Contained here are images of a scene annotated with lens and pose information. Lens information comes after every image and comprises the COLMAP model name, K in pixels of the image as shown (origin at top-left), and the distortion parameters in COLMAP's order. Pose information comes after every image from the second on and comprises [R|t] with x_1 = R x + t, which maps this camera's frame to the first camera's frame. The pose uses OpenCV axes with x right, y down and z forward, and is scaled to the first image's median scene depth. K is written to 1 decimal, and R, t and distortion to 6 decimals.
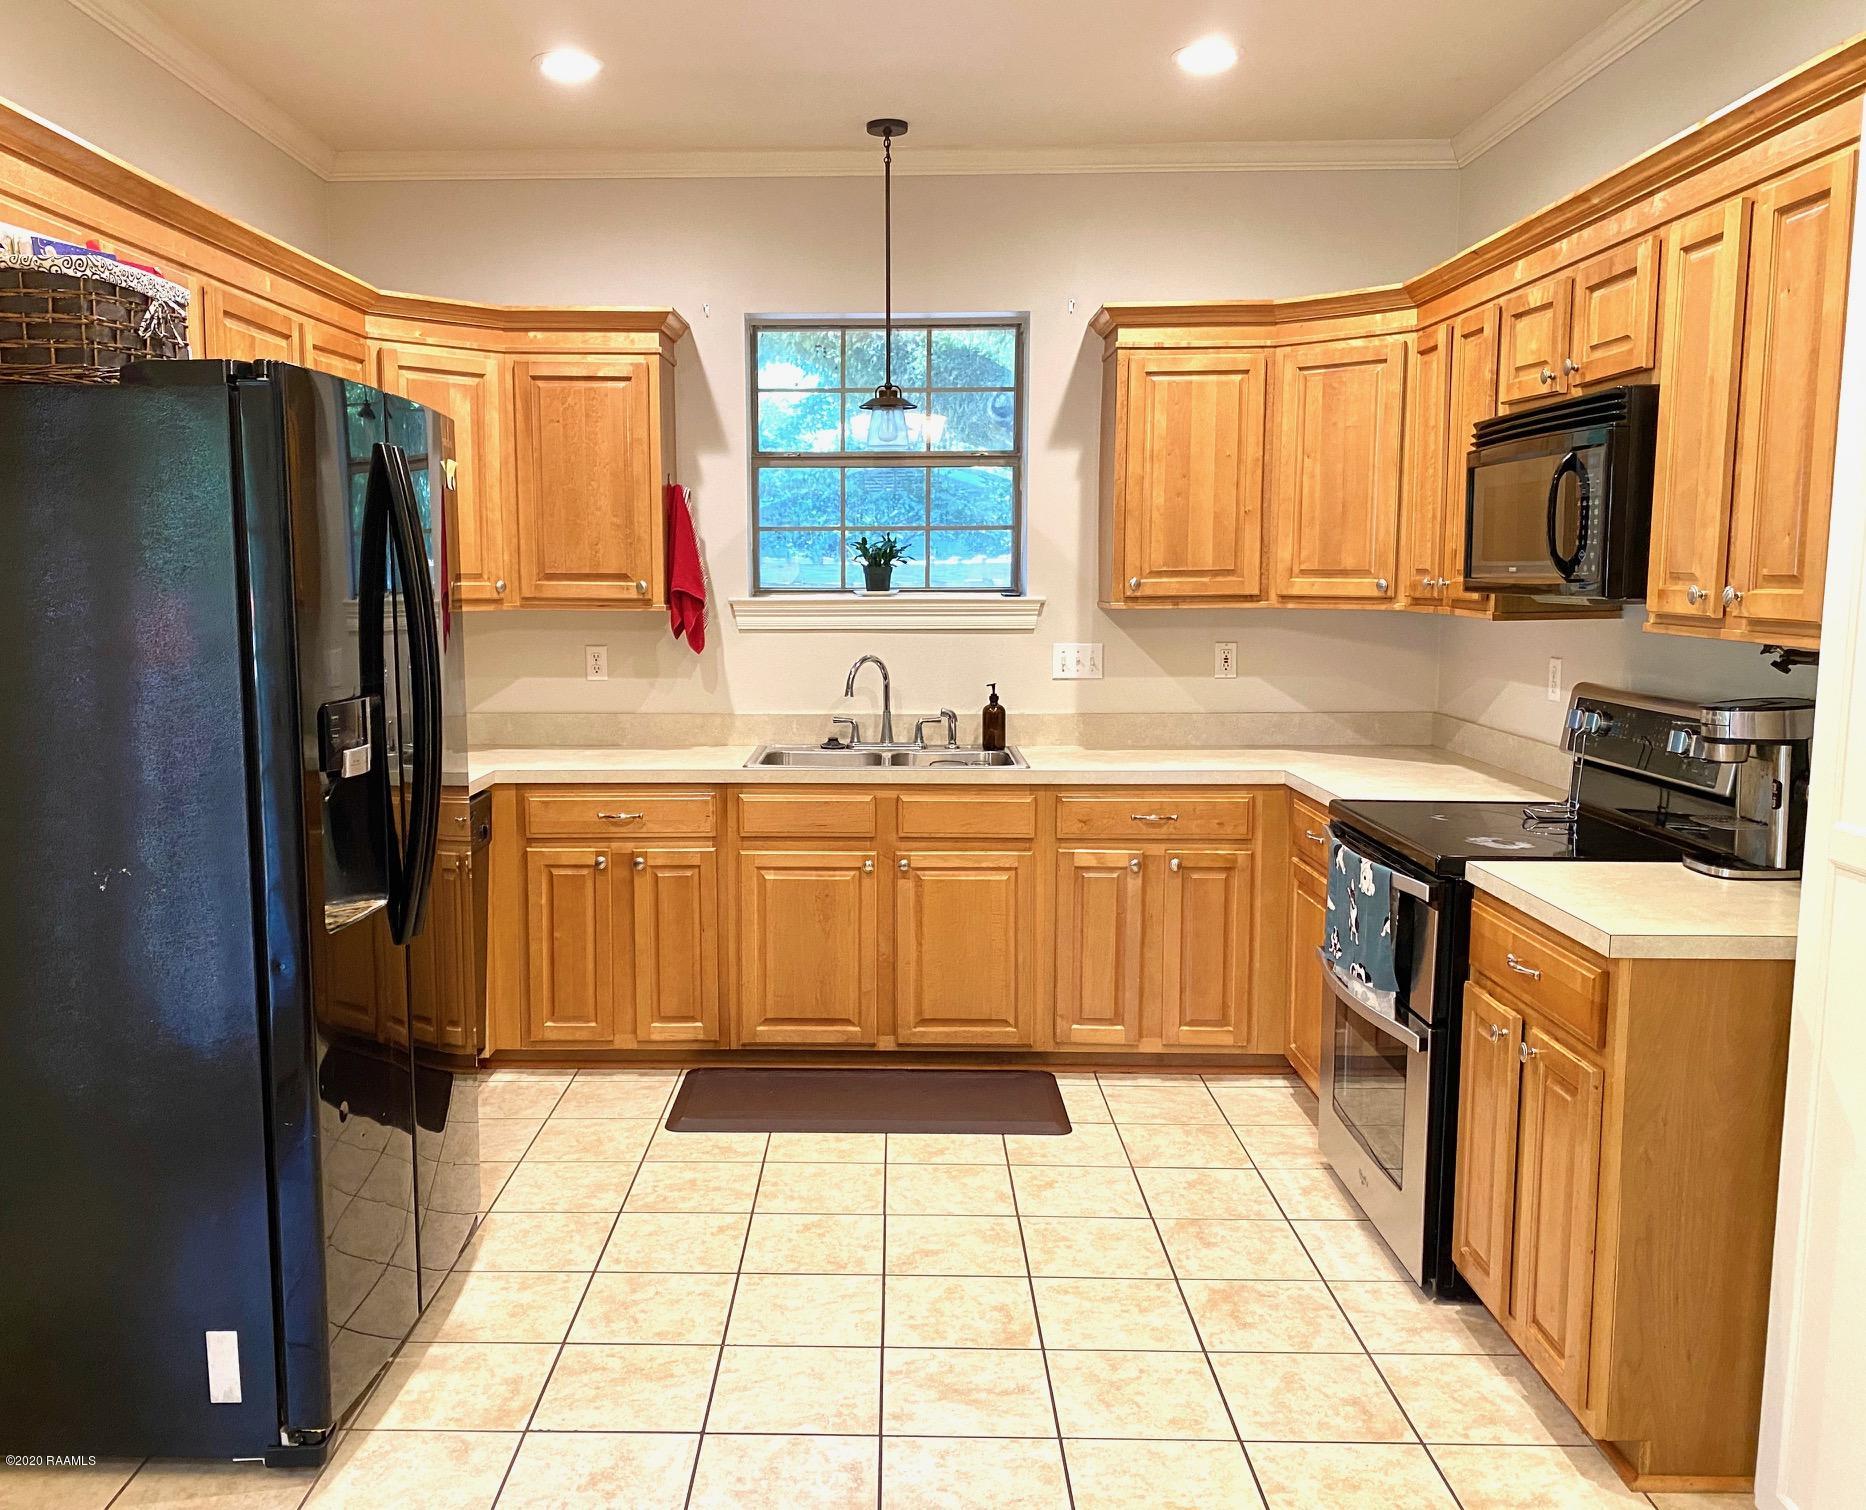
lens RADIAL K [[1561.8, 0, 871.3], [0, 1561.8, 758.6], [0, 0, 1]] dist [0.095041, 0.003065]
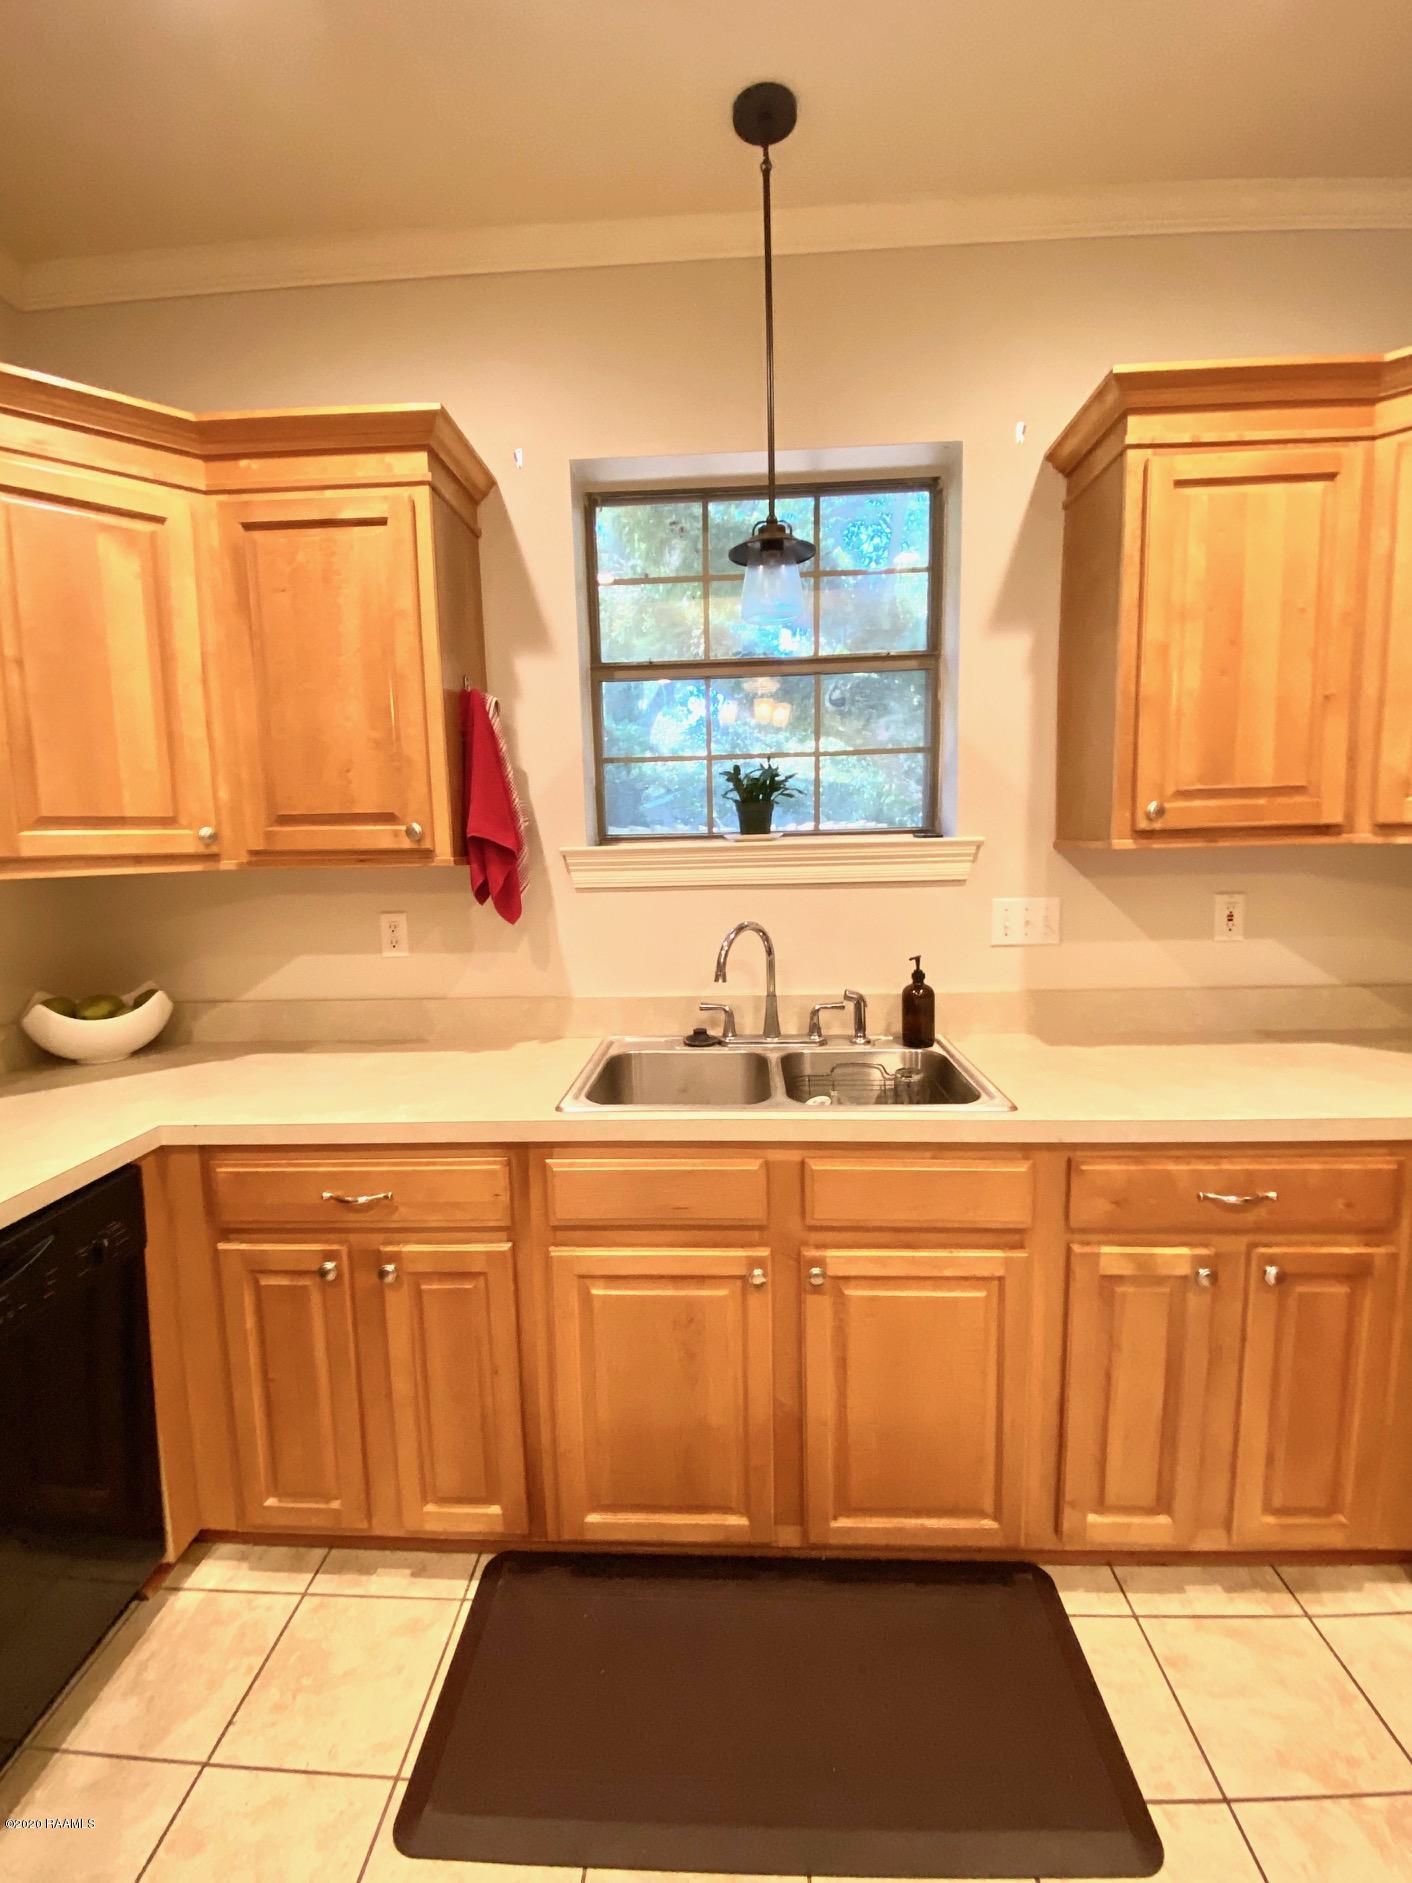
lens RADIAL K [[757.0, 0, 709.9], [0, 757.0, 932.3], [0, 0, 1]] dist [0.010385, -0.001000]
pose [[0.999460, -0.017701, -0.027695, -0.009478], [0.017595, 0.999837, -0.004076, -0.062886], [0.027763, 0.003587, 0.999608, 0.679927]]
